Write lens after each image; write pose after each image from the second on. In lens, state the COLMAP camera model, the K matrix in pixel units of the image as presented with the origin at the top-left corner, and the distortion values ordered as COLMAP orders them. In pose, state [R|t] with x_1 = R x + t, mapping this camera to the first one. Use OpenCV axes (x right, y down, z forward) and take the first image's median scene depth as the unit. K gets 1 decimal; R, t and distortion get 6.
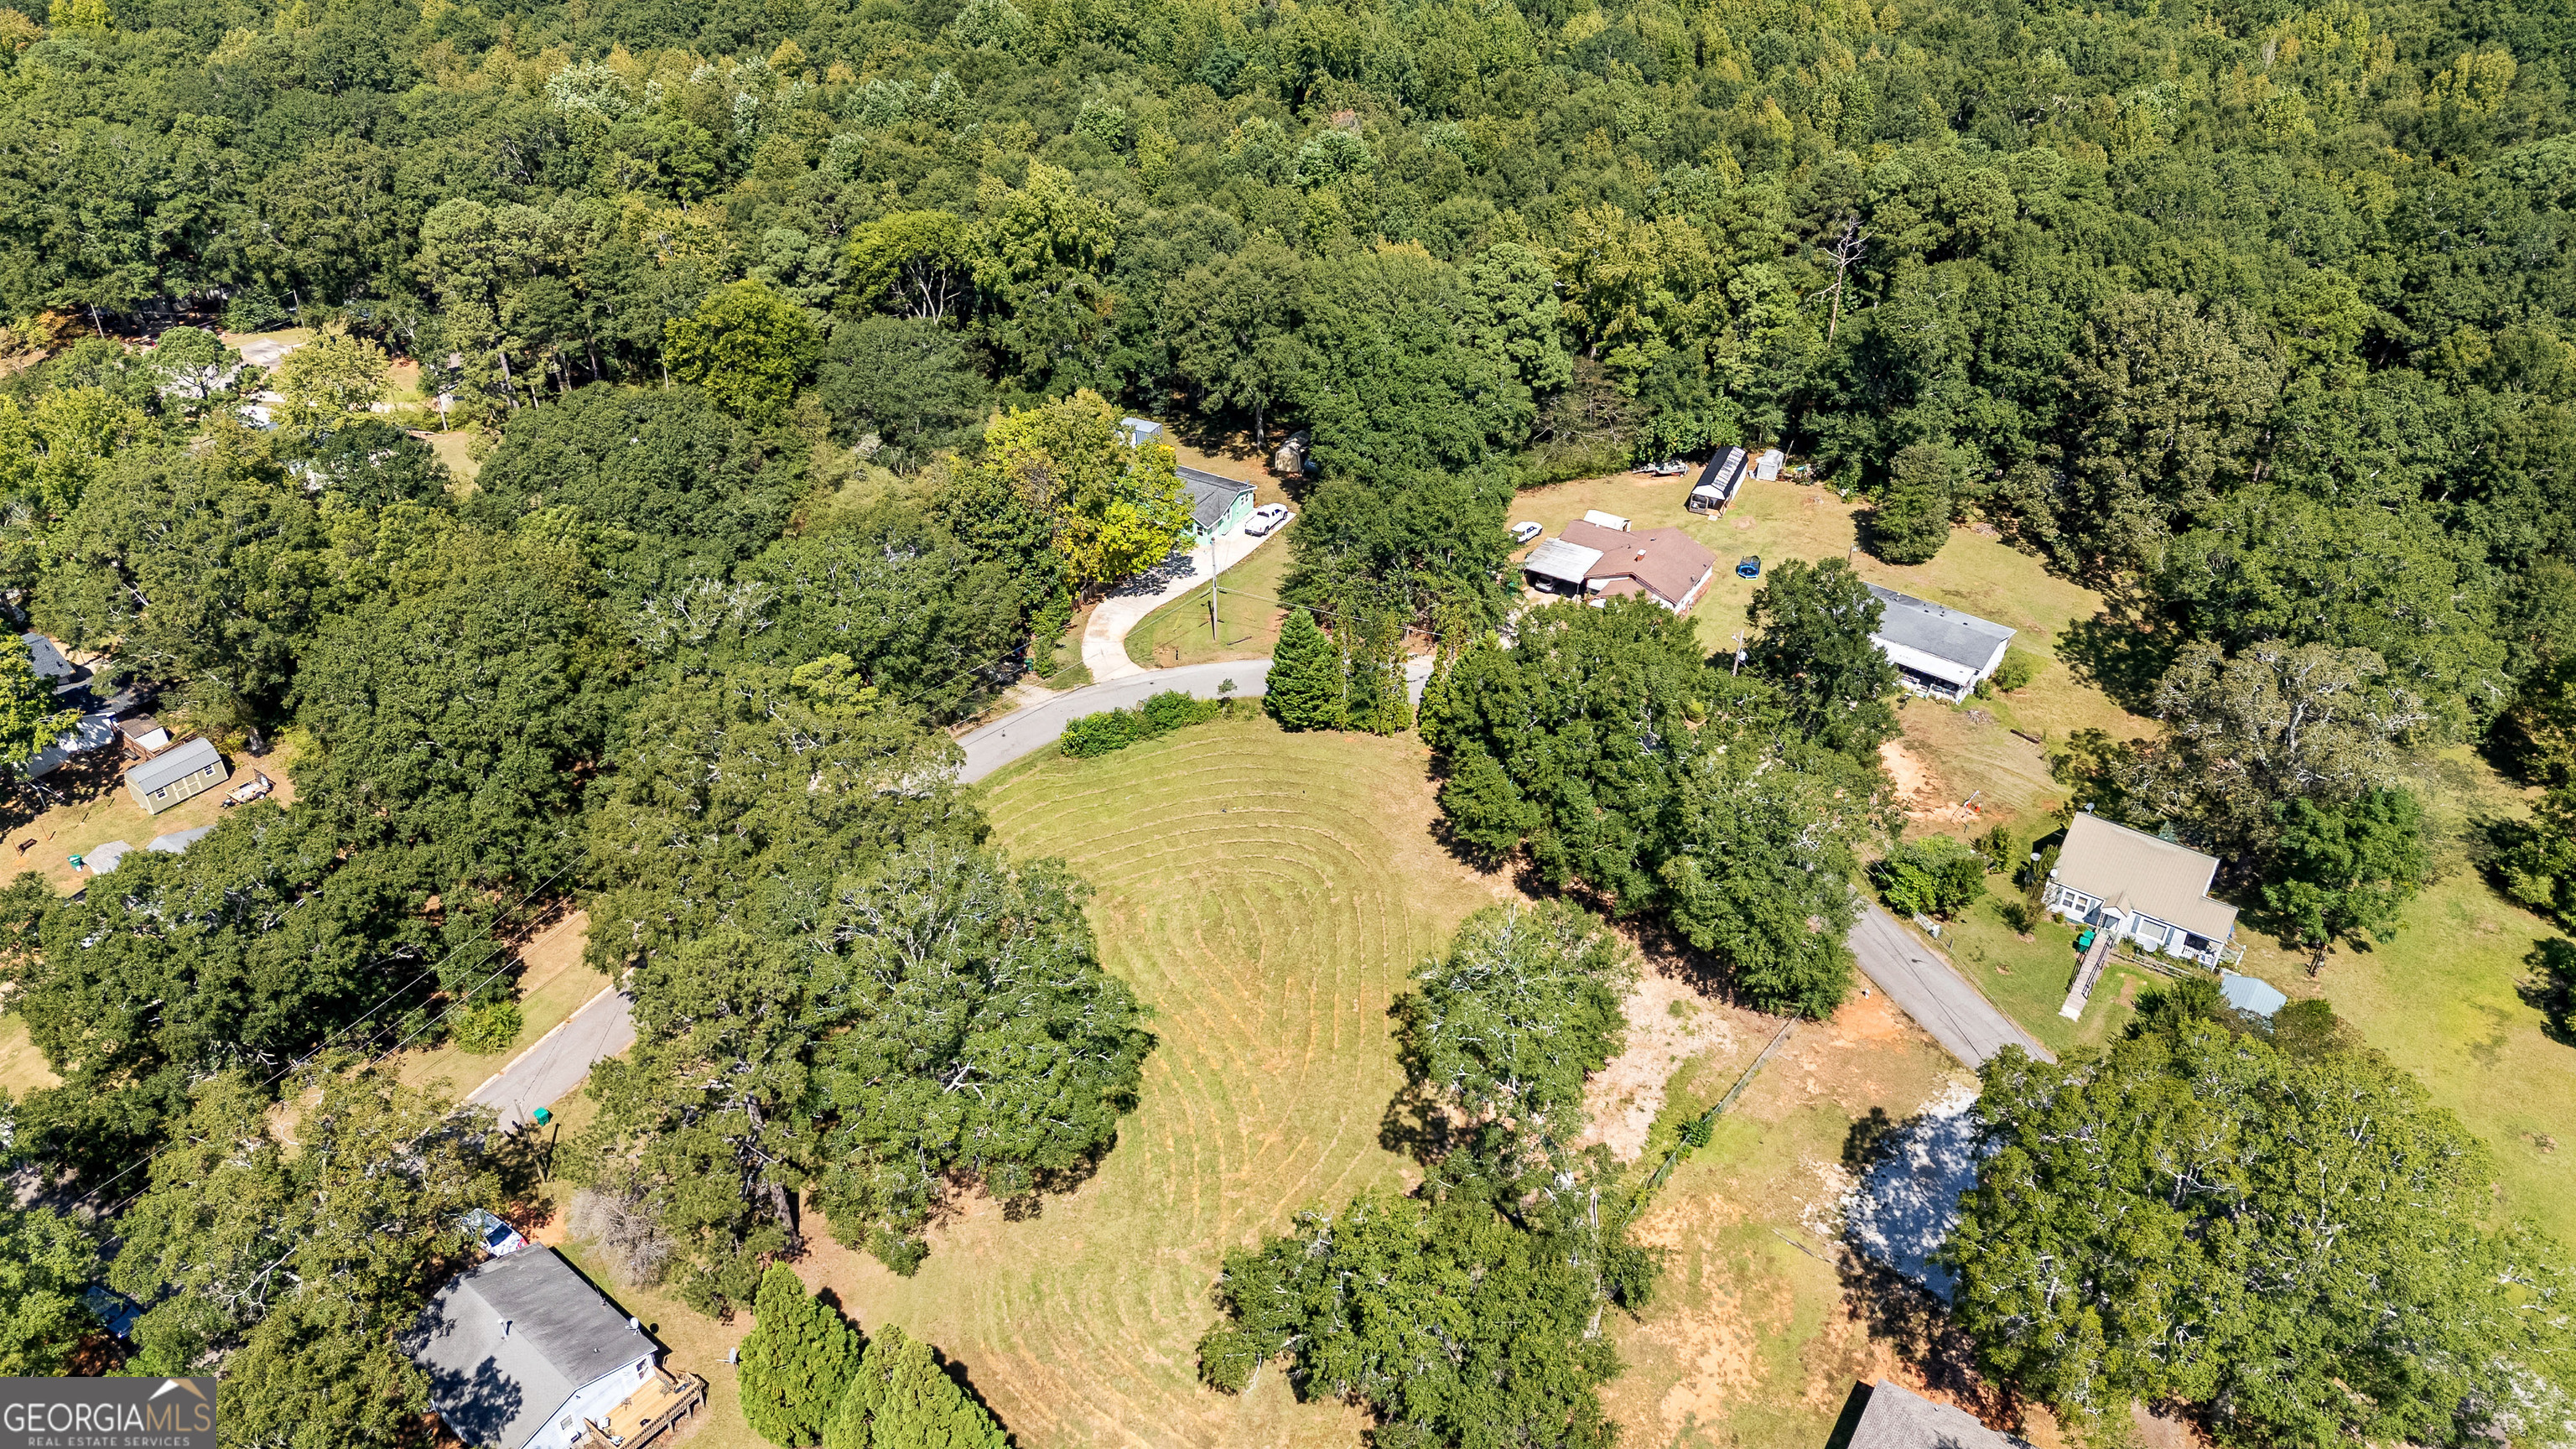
lens RADIAL K [[1891.0, 0, 1278.4], [0, 1891.0, 747.3], [0, 0, 1]] dist [0.022997, -0.007095]
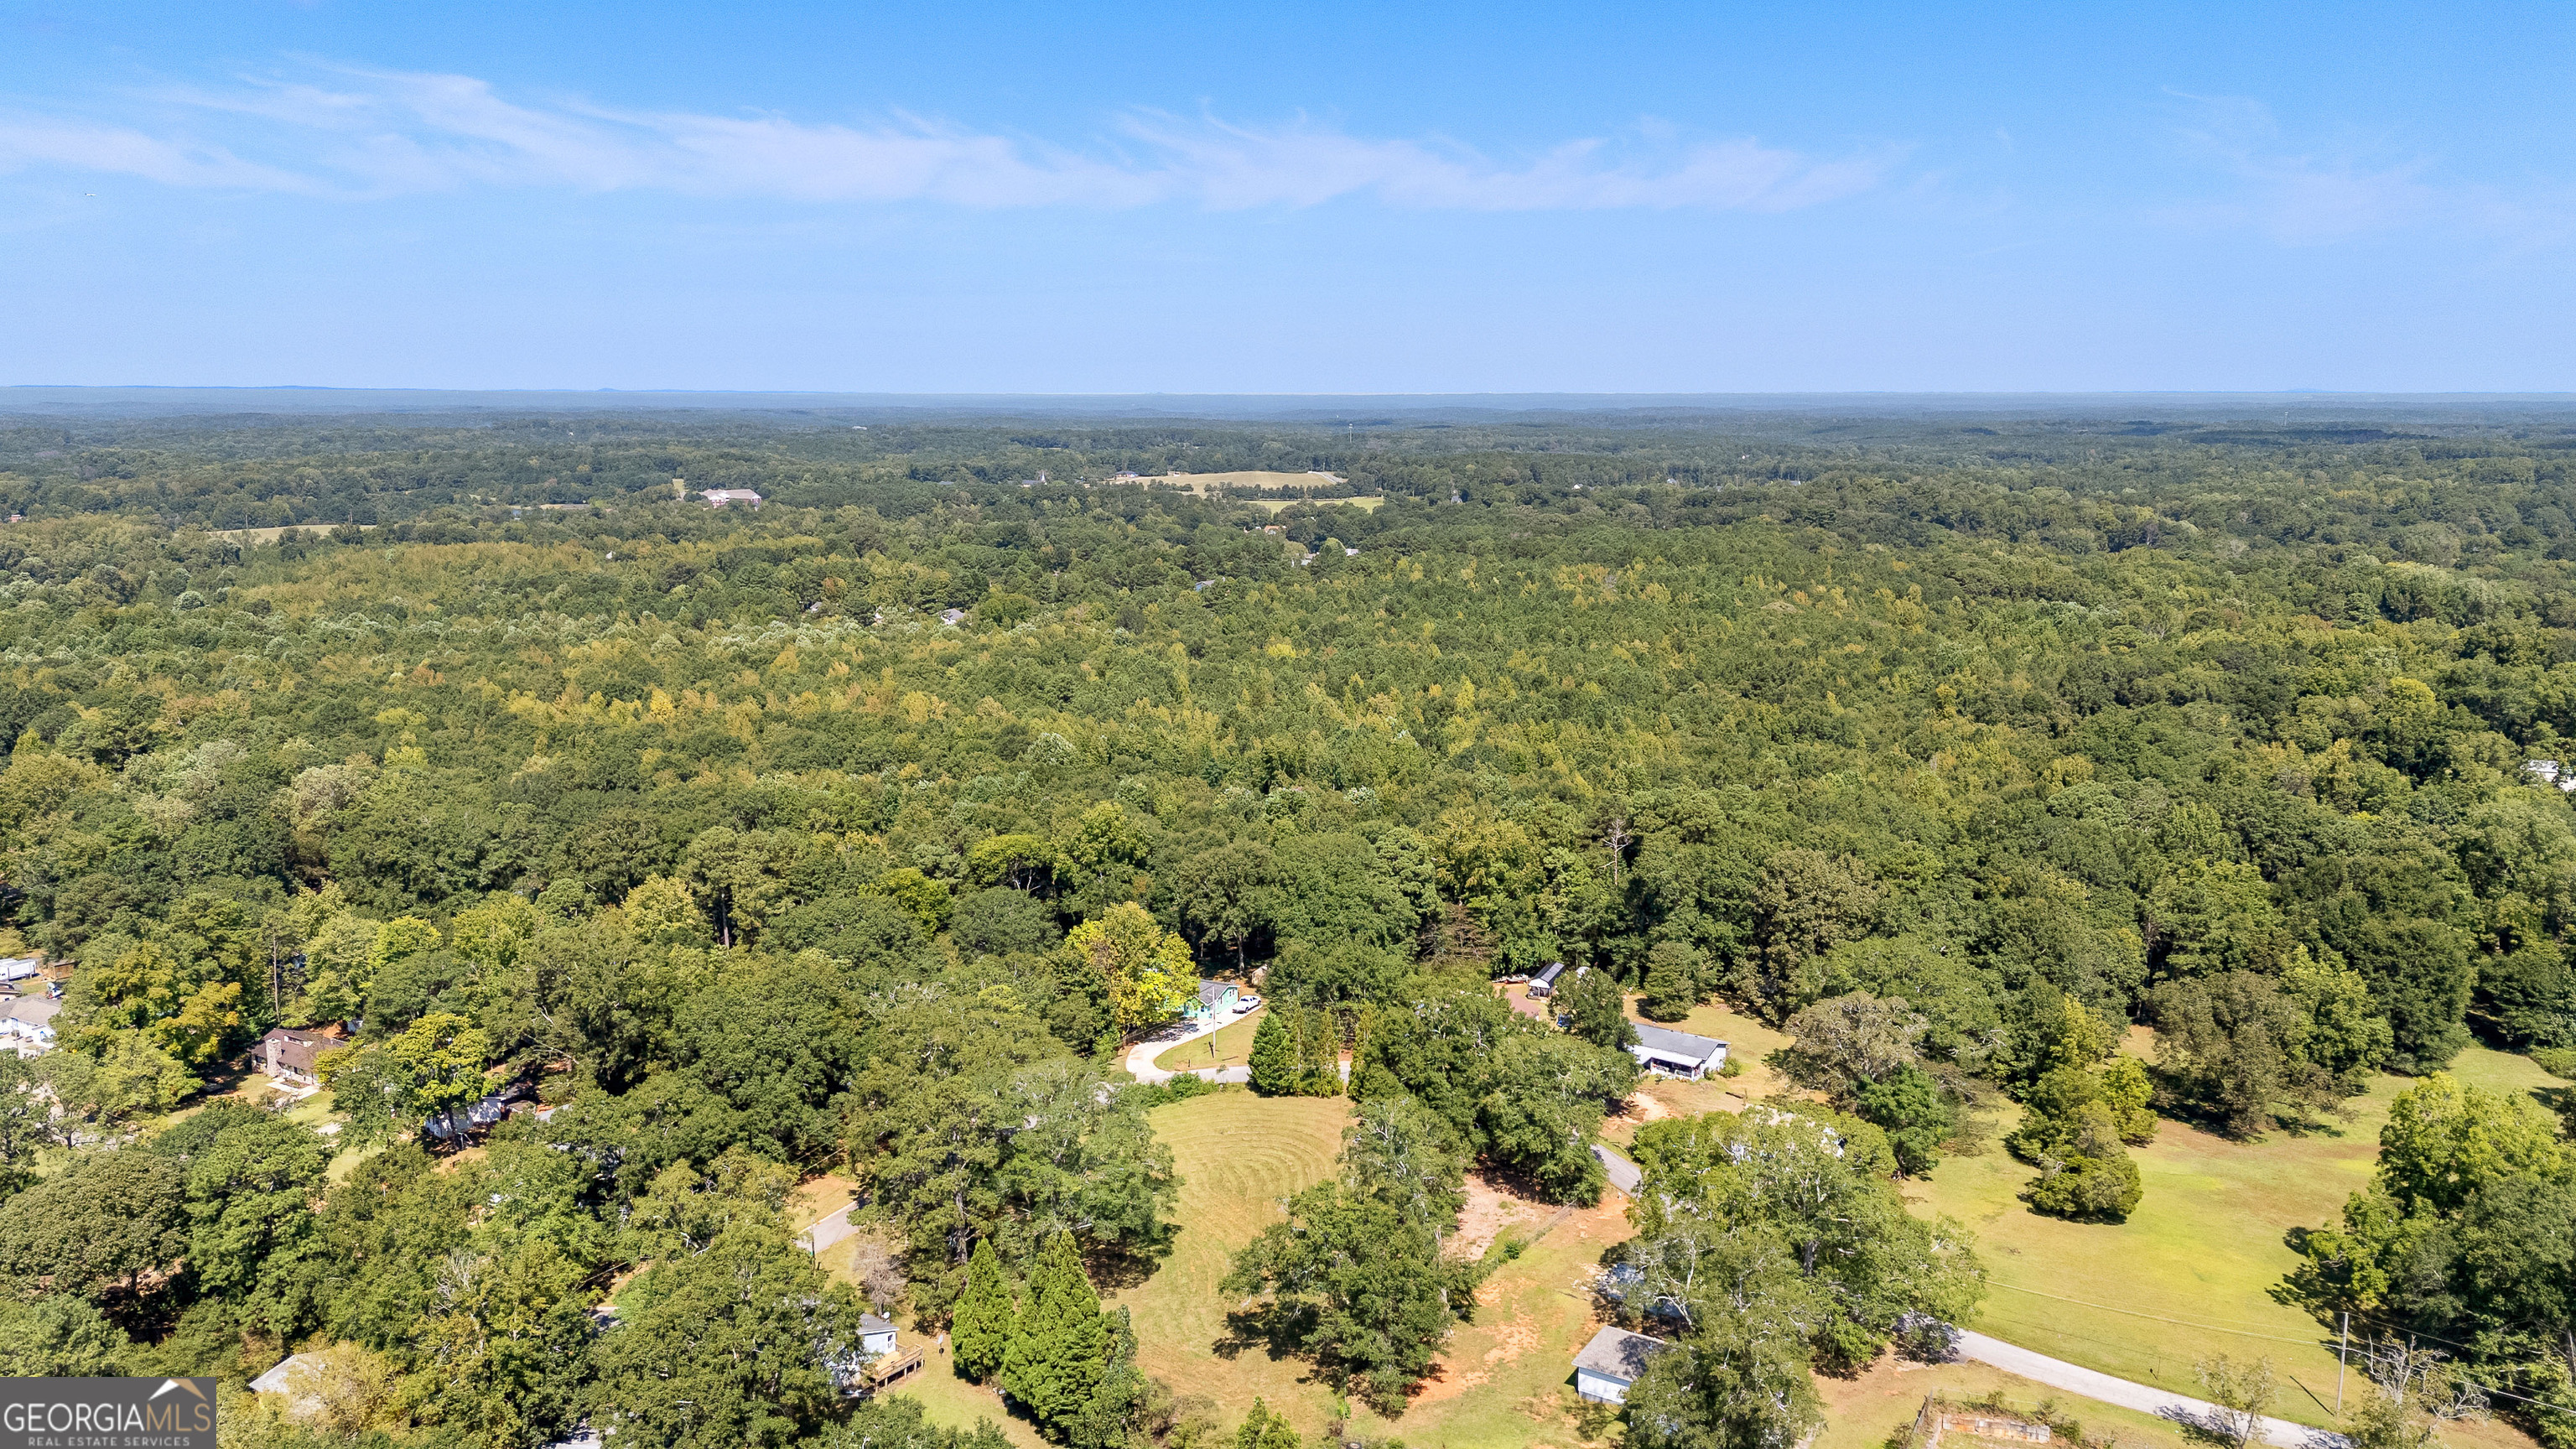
lens RADIAL K [[1893.7, 0, 1288.0], [0, 1893.7, 724.5], [0, 0, 1]] dist [0.078272, -0.067781]
pose [[0.999702, -0.001708, 0.024346, -0.009823], [0.011957, 0.903914, -0.427547, 0.327215], [-0.021277, 0.427711, 0.903665, -0.459820]]
